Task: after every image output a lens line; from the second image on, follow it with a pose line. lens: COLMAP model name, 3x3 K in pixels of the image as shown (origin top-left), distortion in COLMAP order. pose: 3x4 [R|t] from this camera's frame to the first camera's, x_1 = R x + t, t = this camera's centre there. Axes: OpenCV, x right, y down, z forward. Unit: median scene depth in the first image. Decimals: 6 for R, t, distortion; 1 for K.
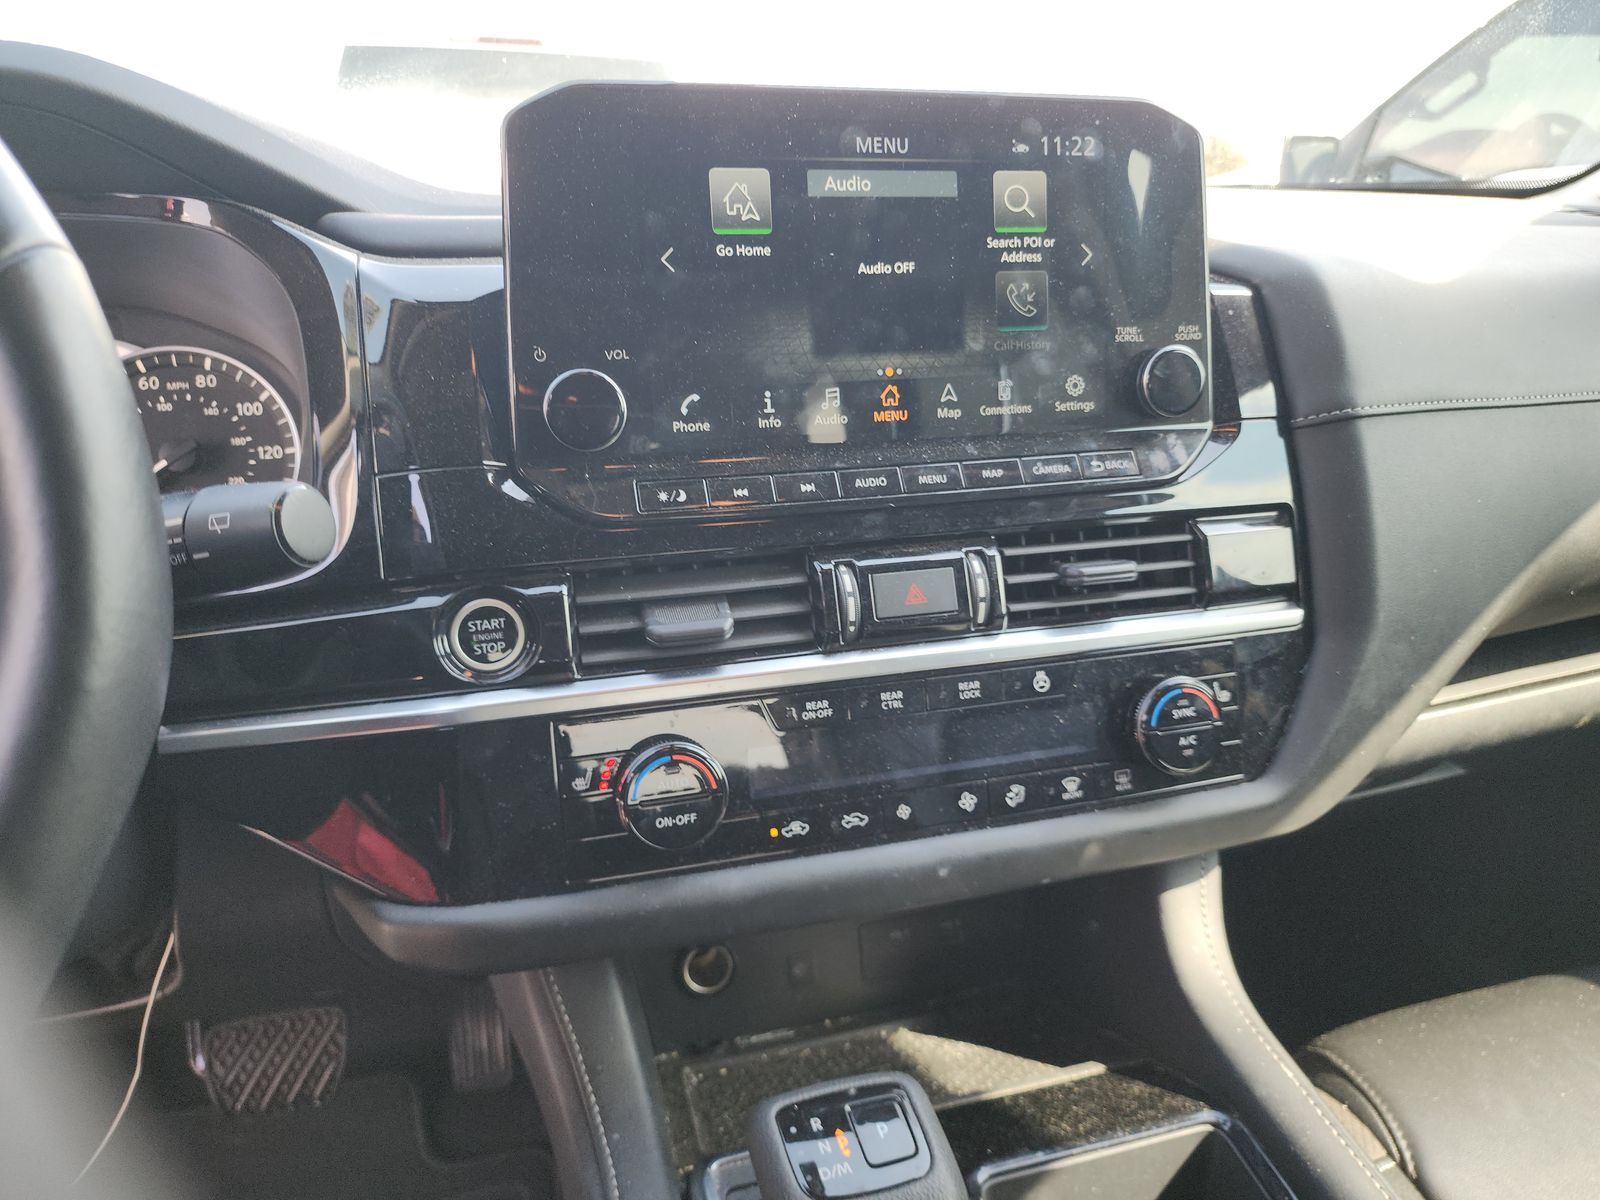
lens RADIAL K [[1076.4, 0, 800.0], [0, 1076.4, 600.0], [0, 0, 1]] dist [0.015921, -0.004002]
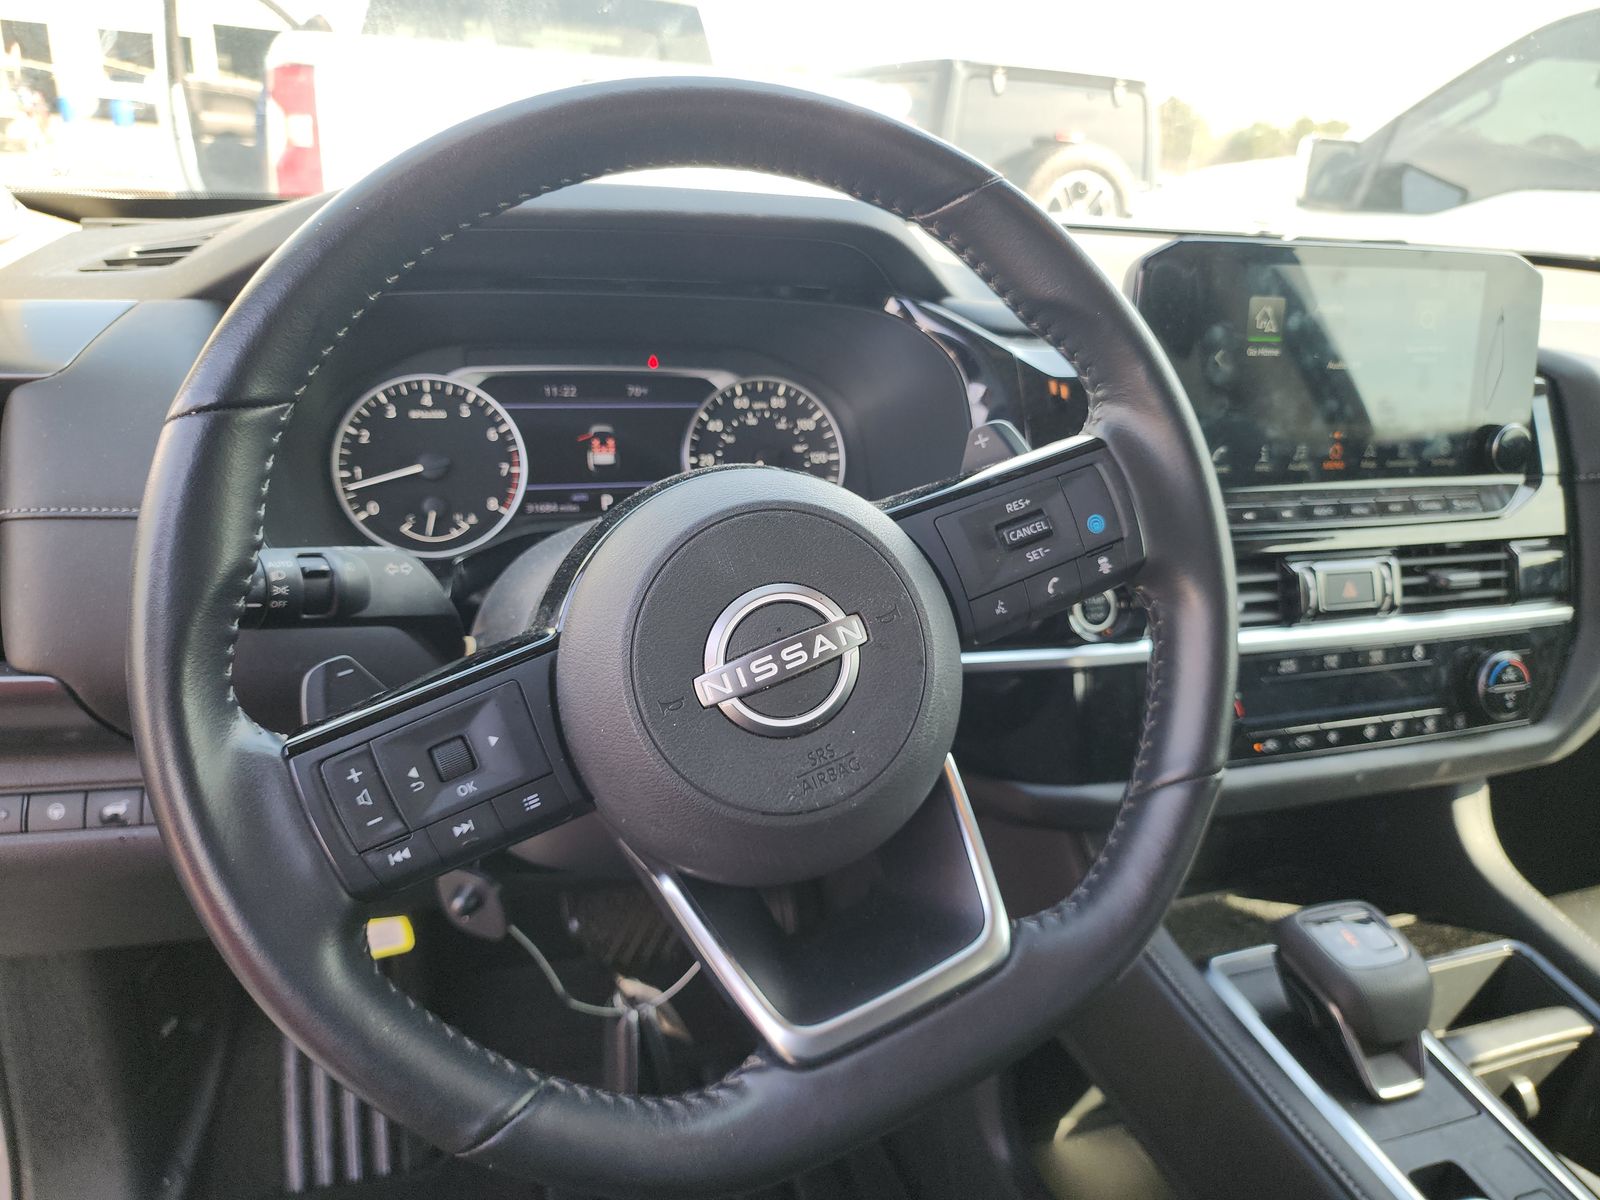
lens RADIAL K [[1076.4, 0, 800.0], [0, 1076.4, 600.0], [0, 0, 1]] dist [0.015921, -0.004002]
pose [[0.997092, 0.041570, 0.063872, -0.604540], [-0.044921, 0.997638, 0.051963, -0.029010], [-0.061561, -0.054681, 0.996604, -0.349972]]
